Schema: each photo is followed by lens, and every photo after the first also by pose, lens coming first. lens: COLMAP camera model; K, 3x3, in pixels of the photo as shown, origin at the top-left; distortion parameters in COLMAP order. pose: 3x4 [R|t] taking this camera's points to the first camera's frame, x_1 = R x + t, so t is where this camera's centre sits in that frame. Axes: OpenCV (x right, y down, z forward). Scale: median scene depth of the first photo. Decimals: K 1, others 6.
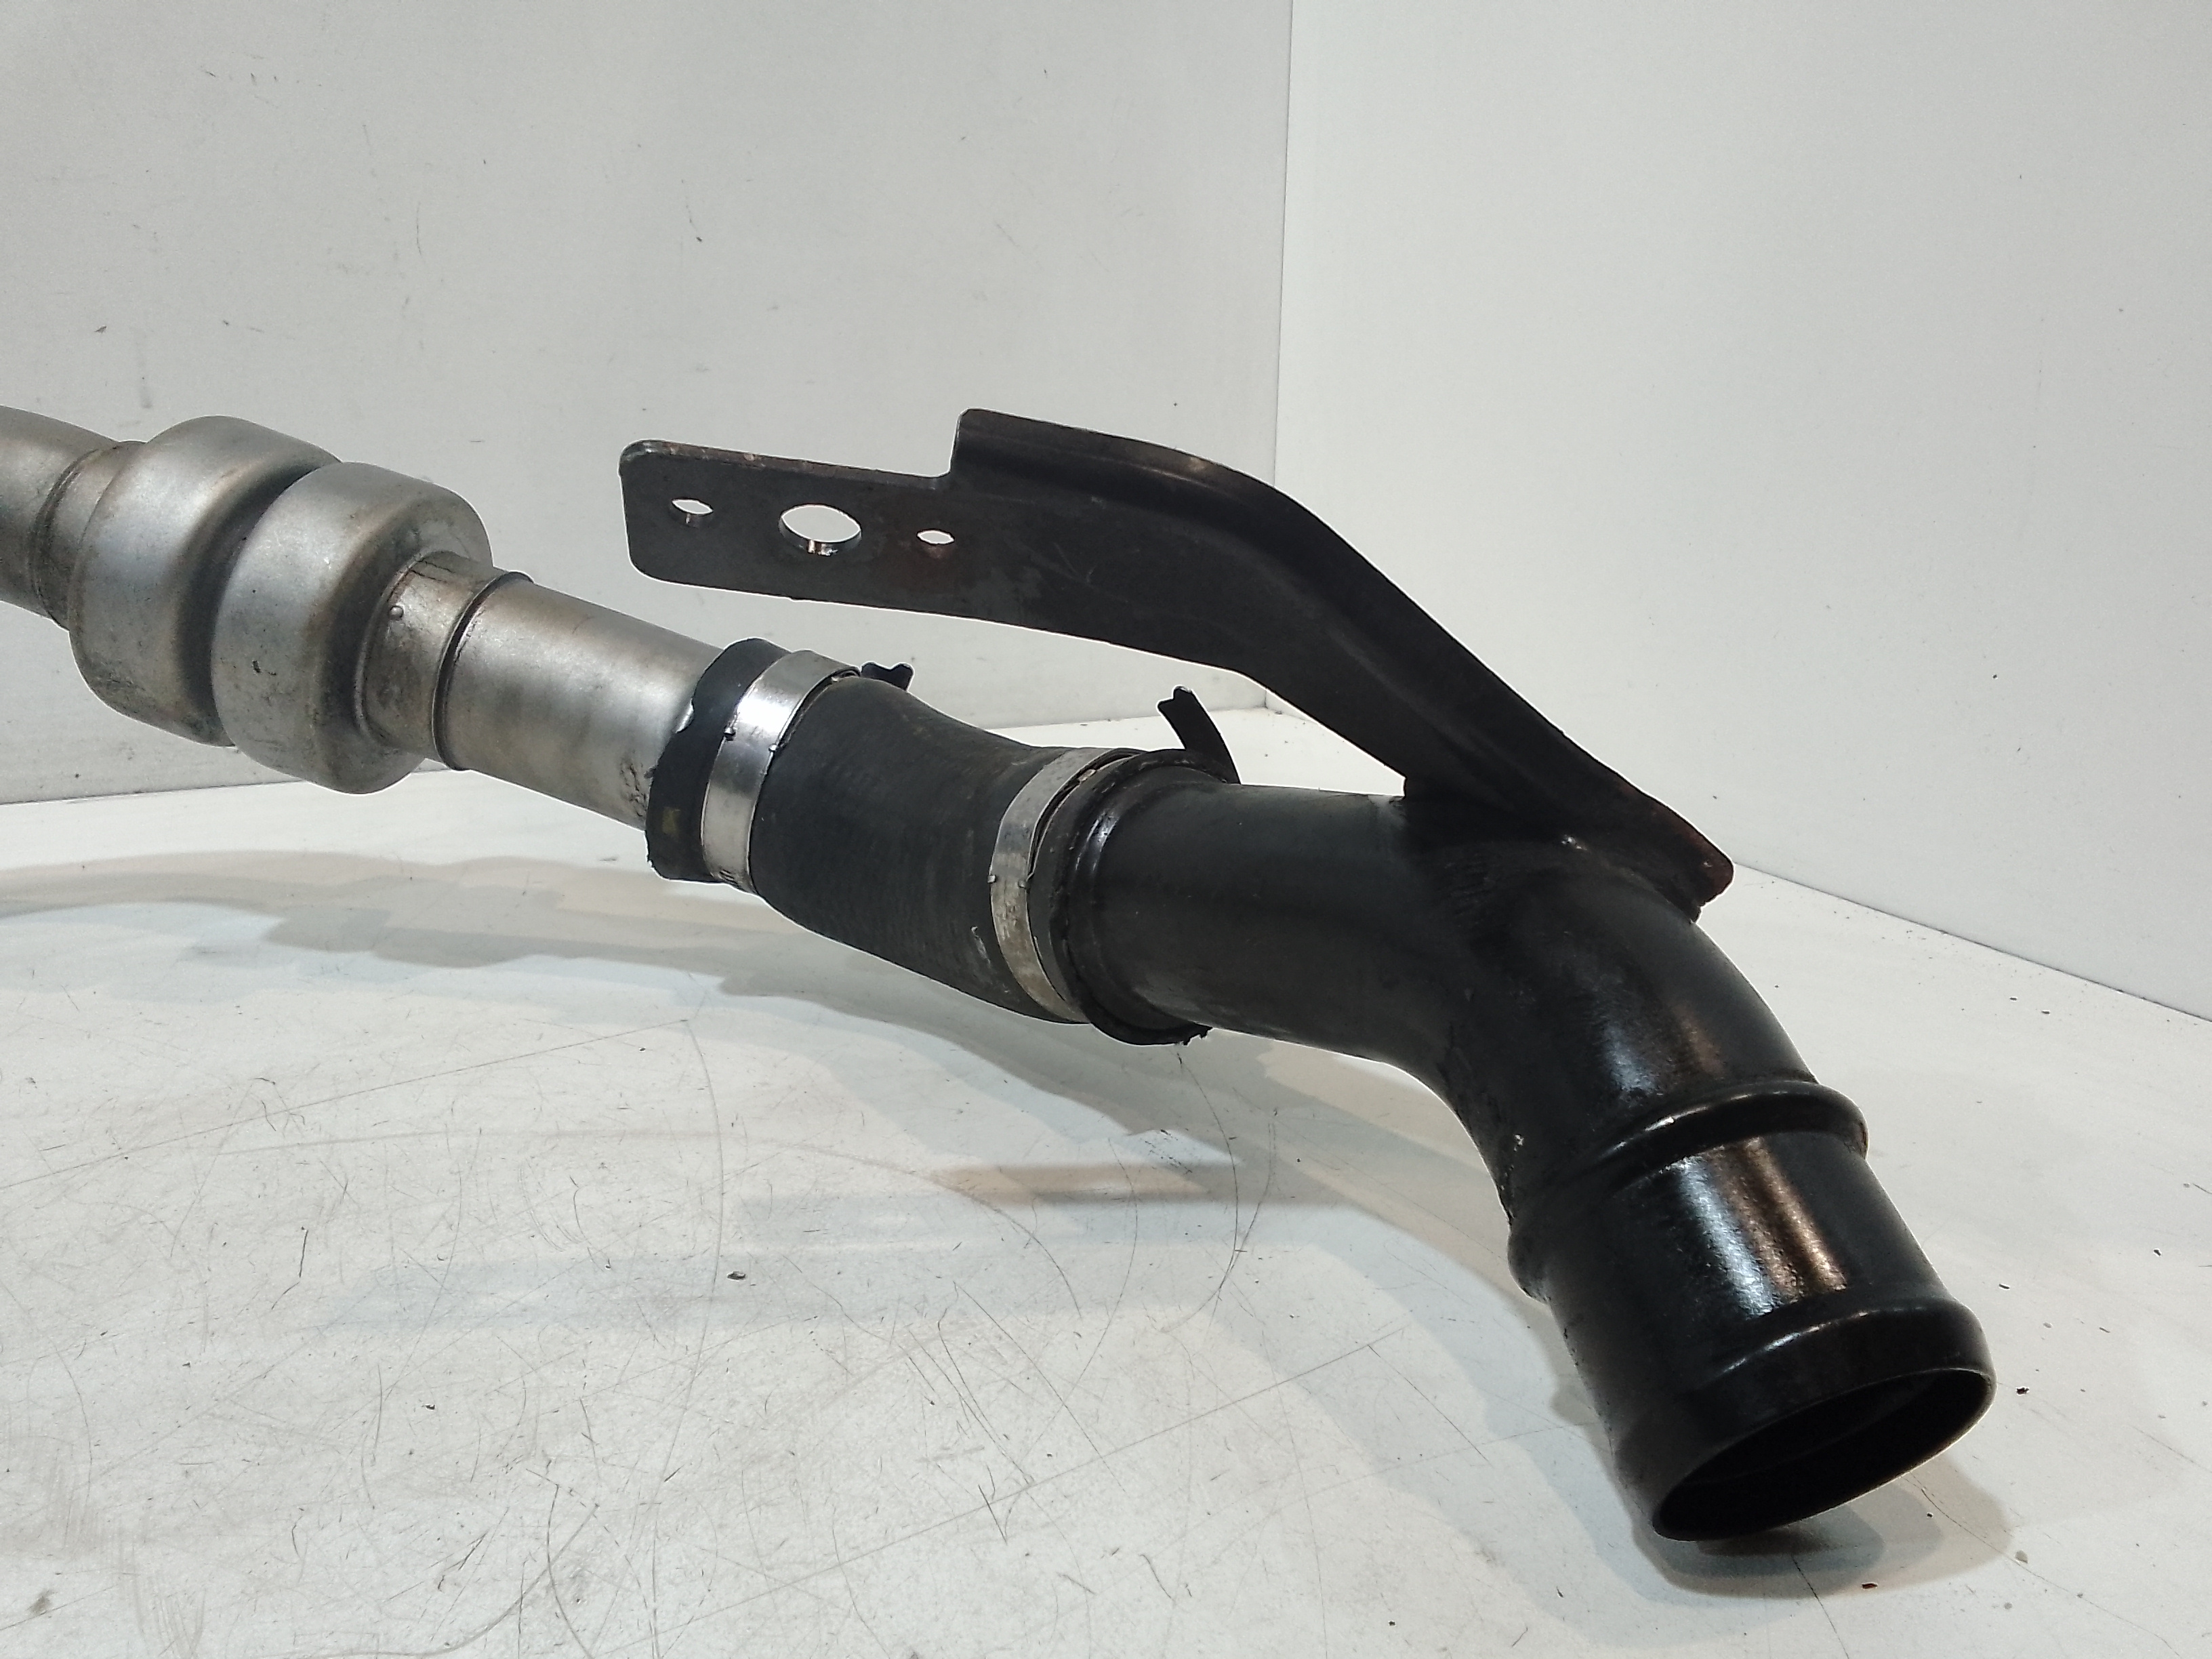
lens RADIAL K [[1742.8, 0, 1136.2], [0, 1742.8, 821.5], [0, 0, 1]] dist [0.057049, -0.097851]
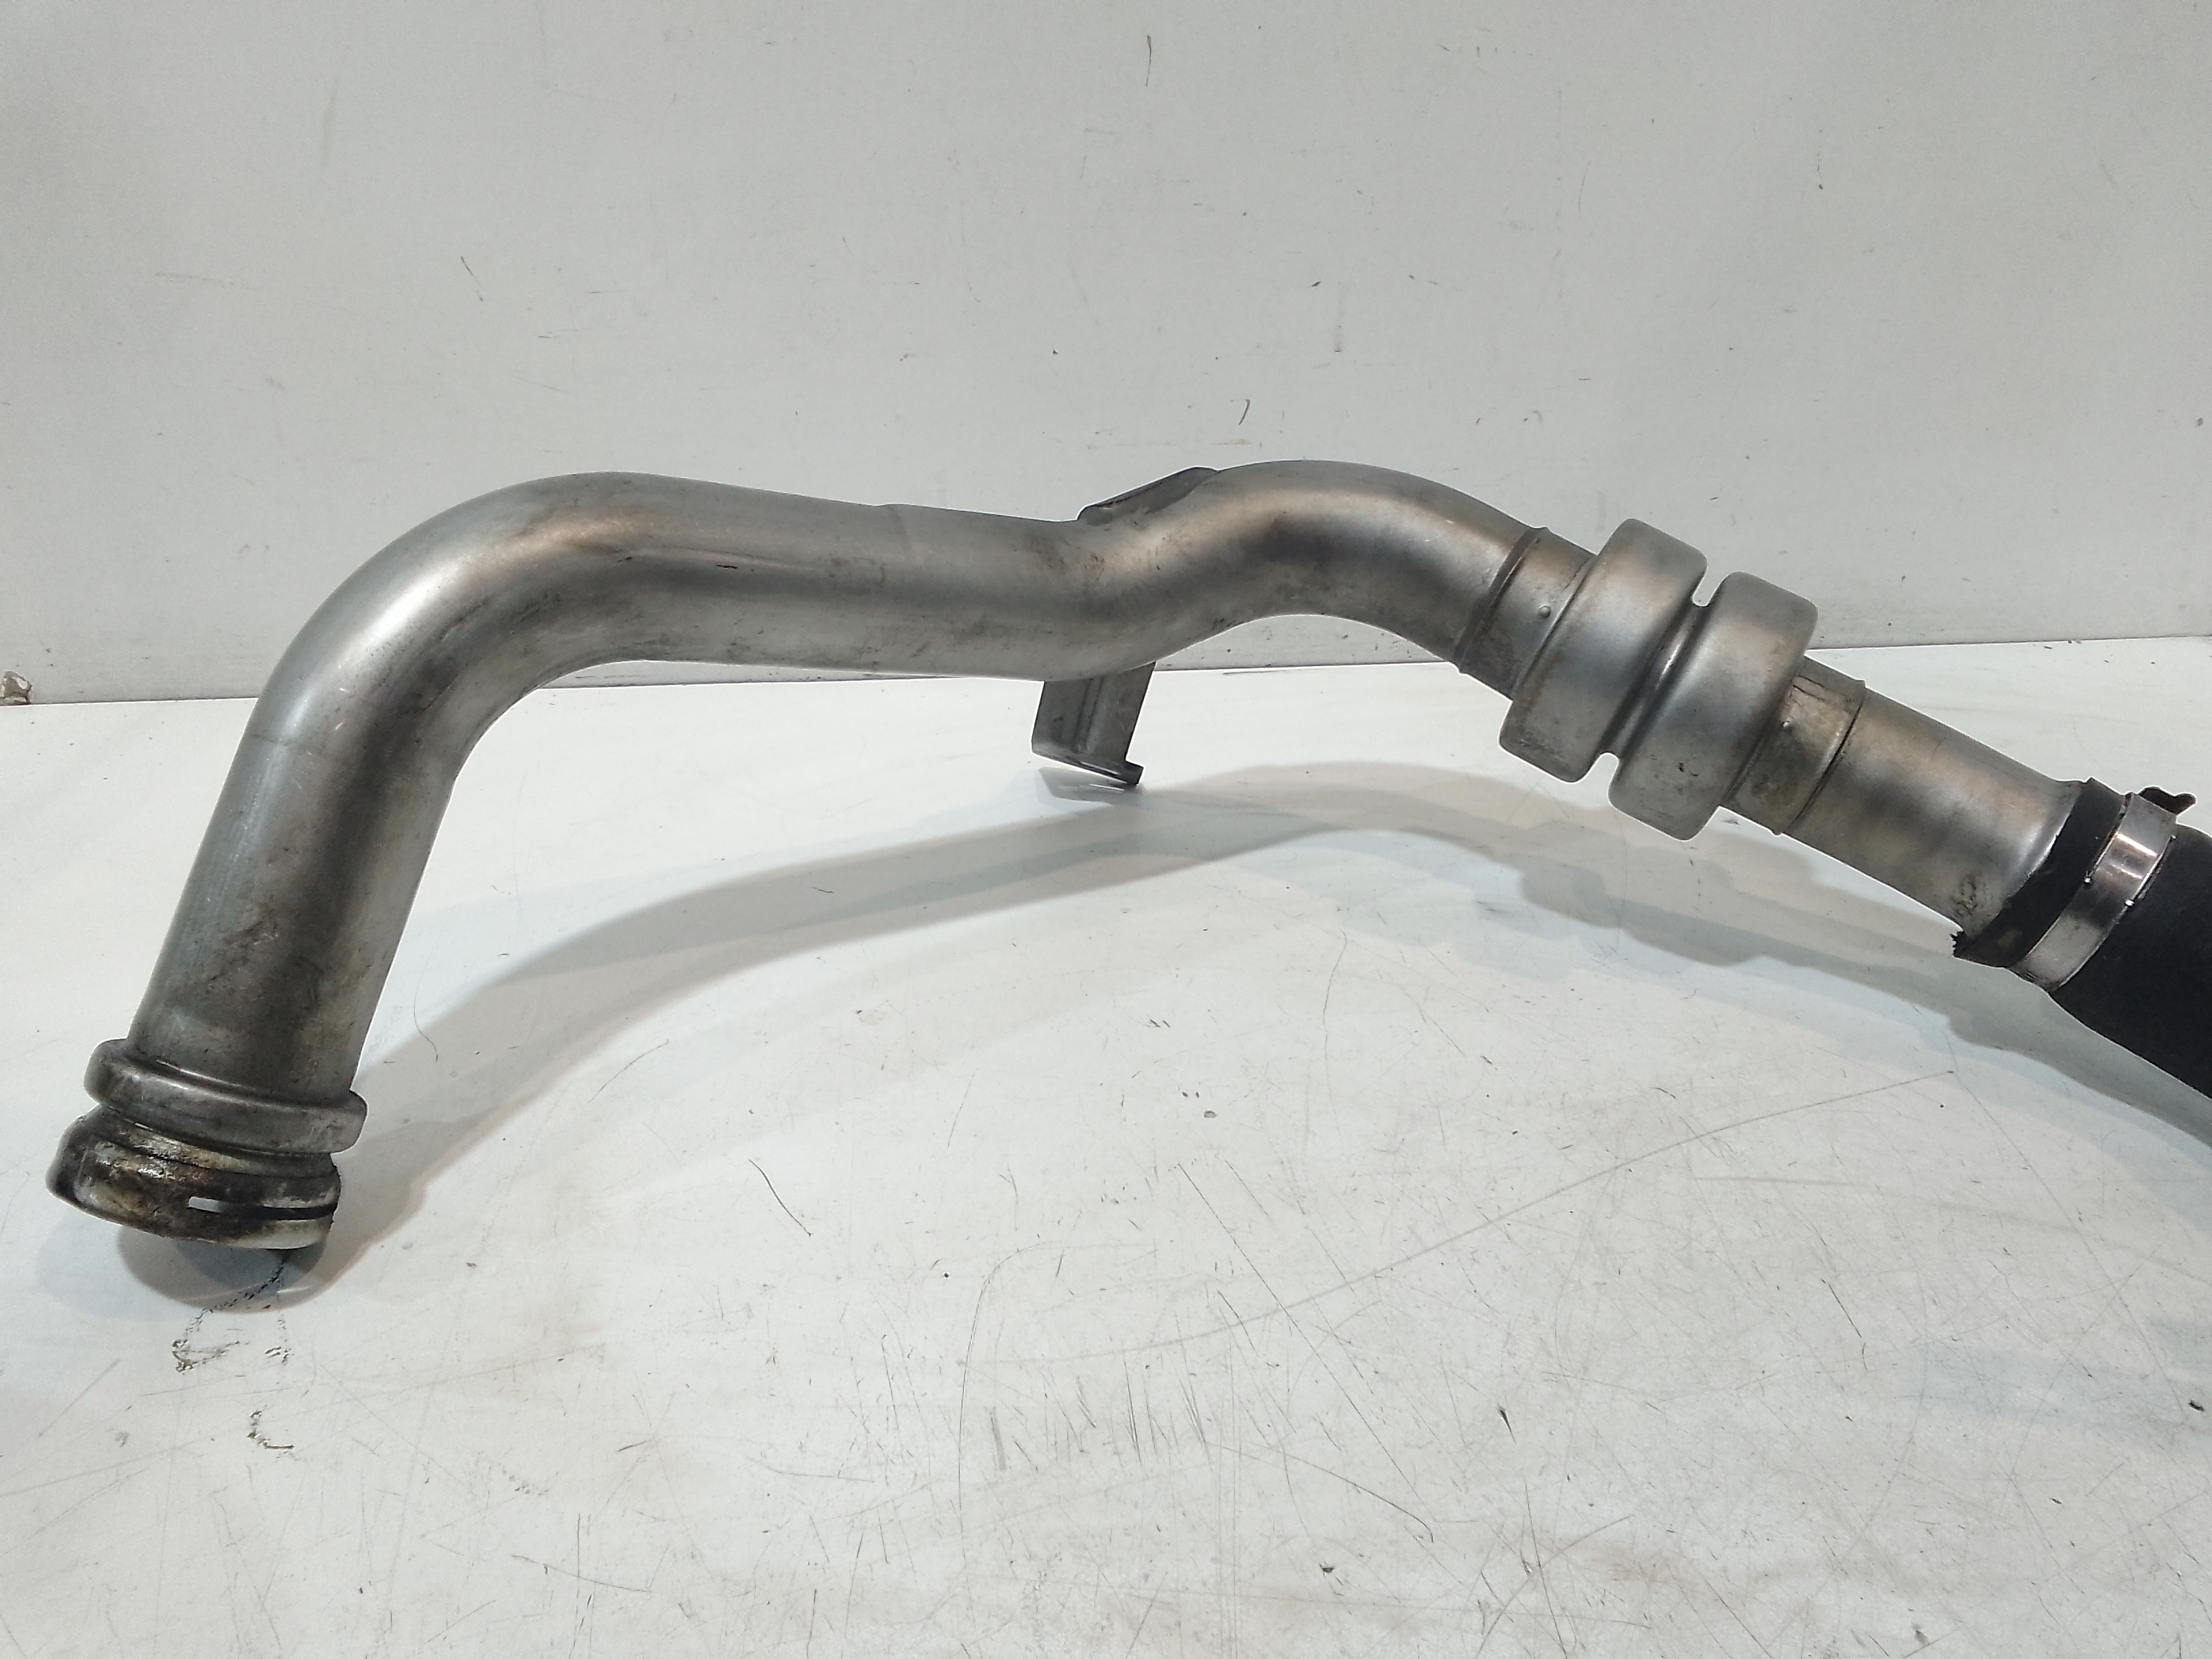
lens RADIAL K [[1742.8, 0, 1105.3], [0, 1742.8, 822.3], [0, 0, 1]] dist [0.057049, -0.097851]
pose [[0.959705, 0.155695, -0.233936, -0.509328], [-0.094045, 0.962428, 0.254731, -0.281323], [0.264807, -0.222466, 0.938289, -0.246334]]
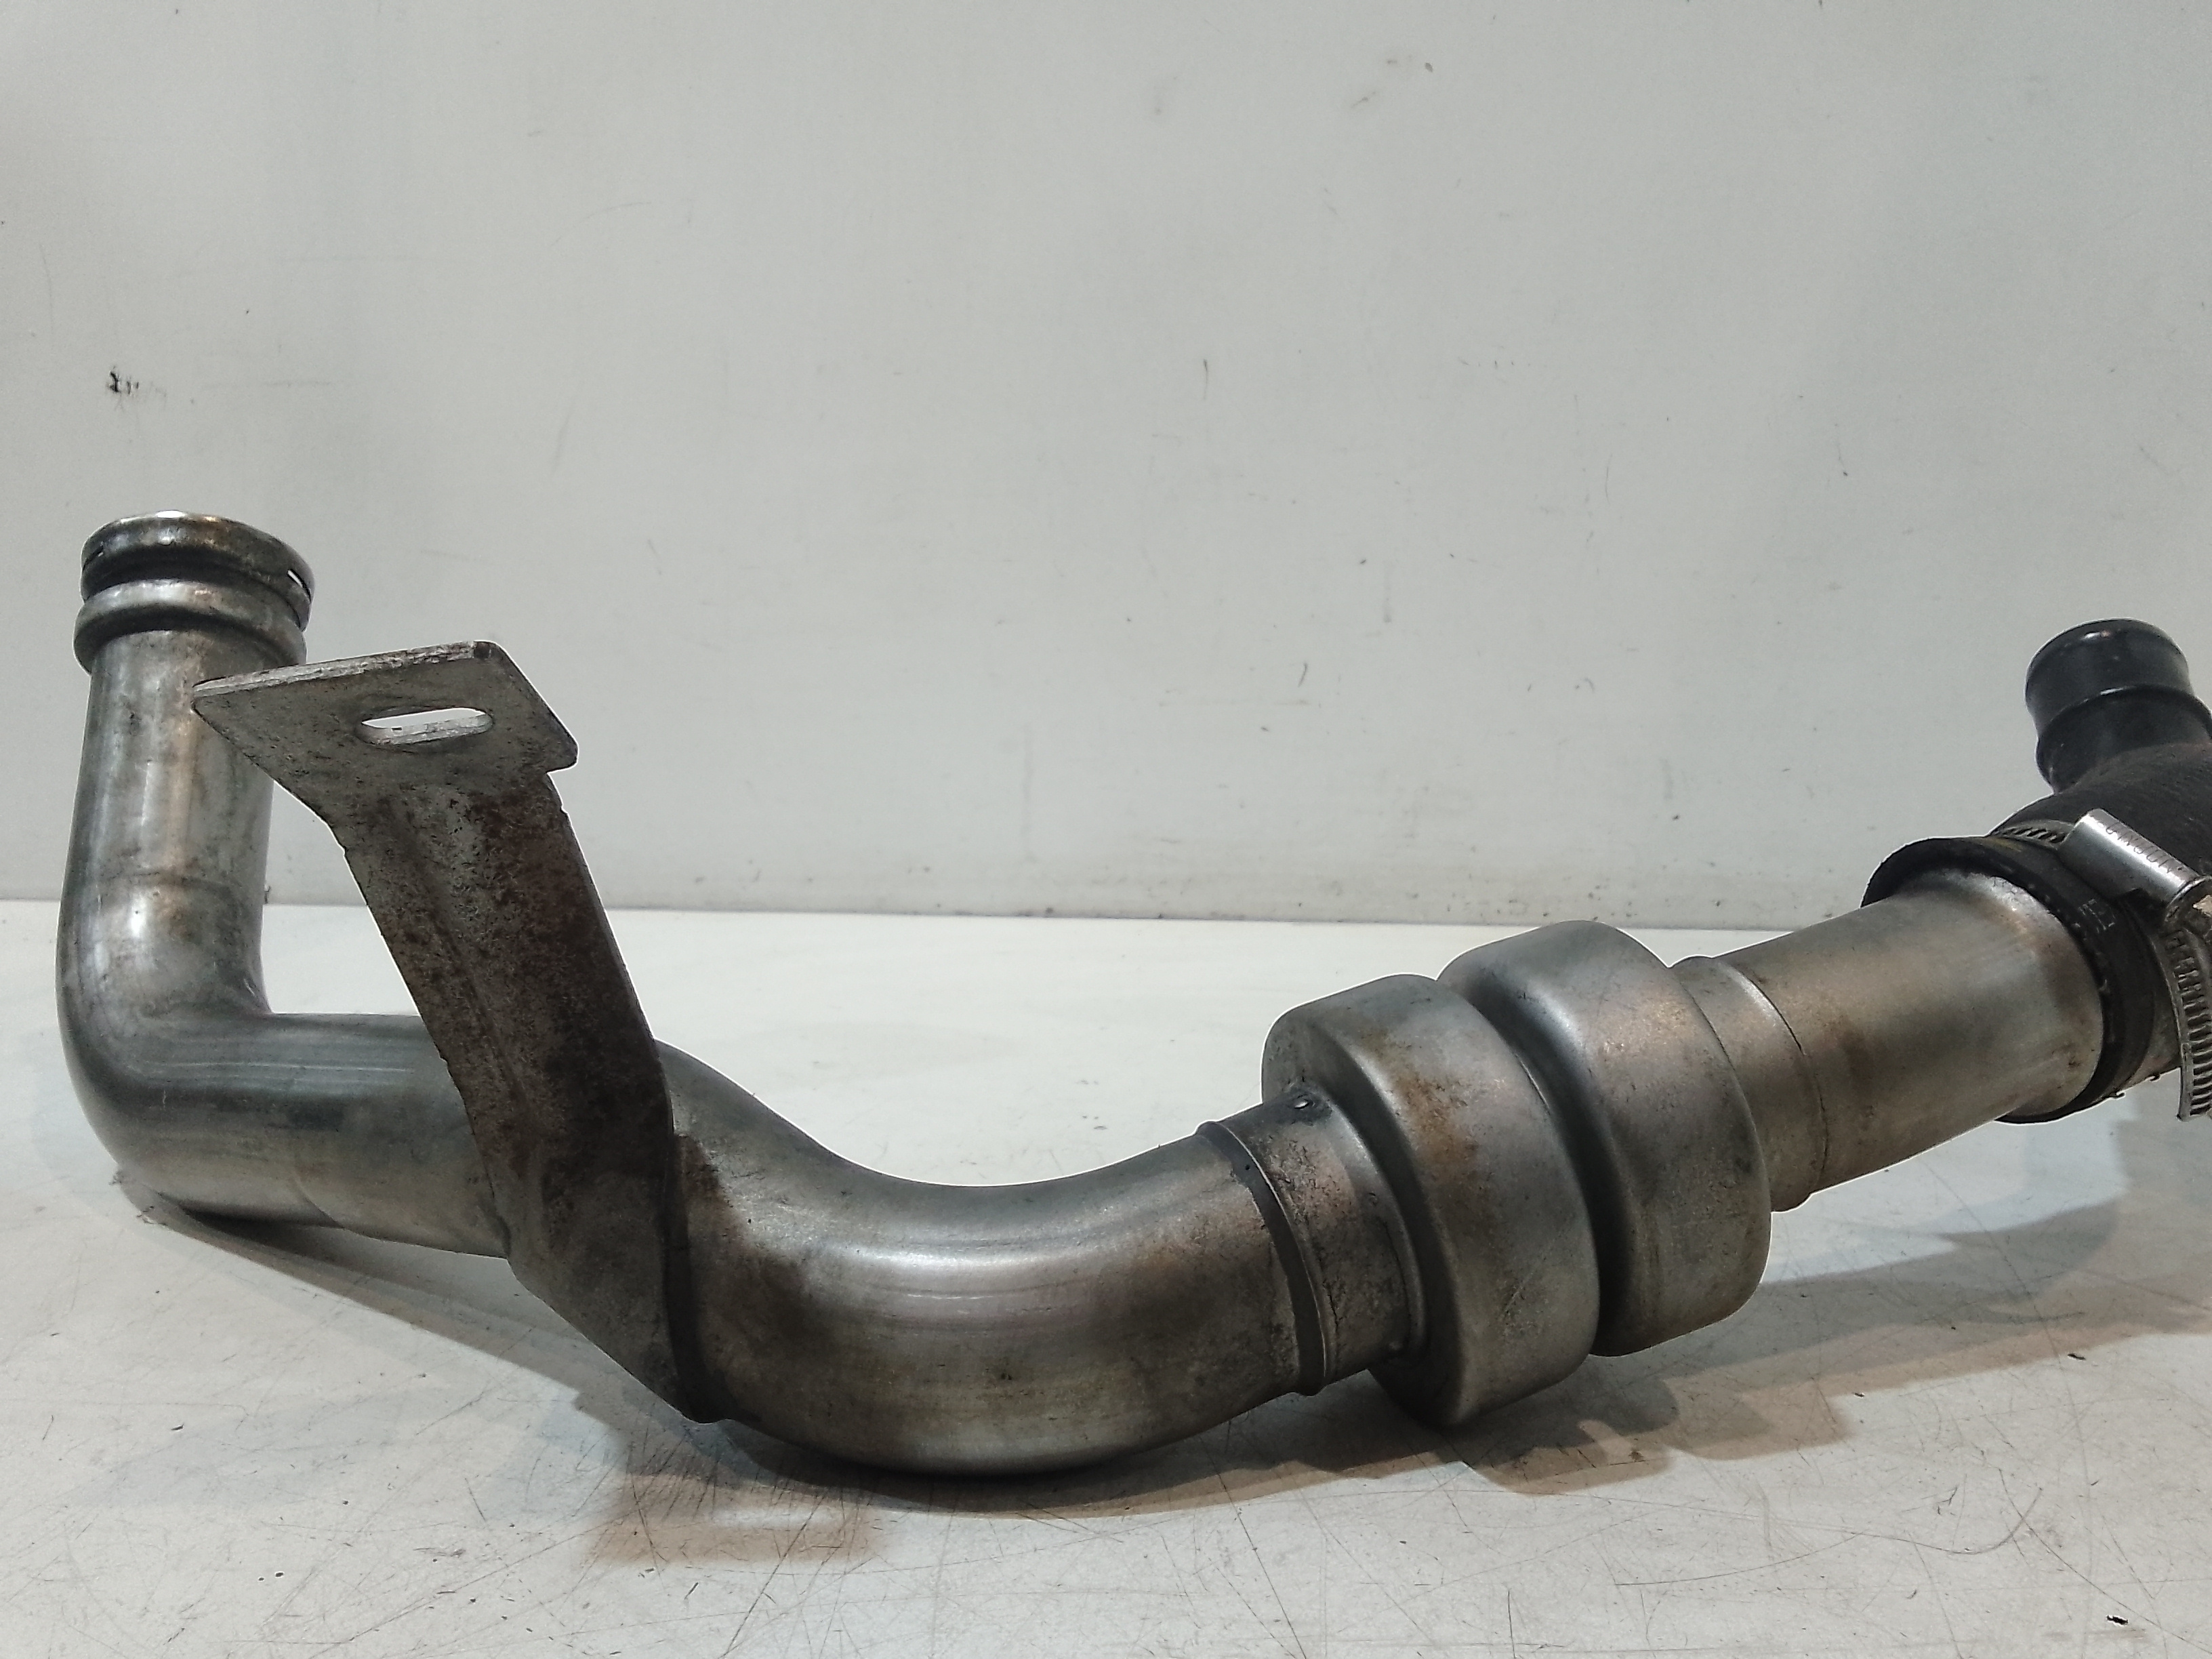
lens RADIAL K [[1742.8, 0, 1100.3], [0, 1742.8, 817.4], [0, 0, 1]] dist [0.057049, -0.097851]
pose [[0.877537, 0.059695, -0.475779, -0.173461], [-0.114076, 0.989723, -0.086226, 0.050464], [0.465743, 0.129941, 0.875328, -0.246785]]
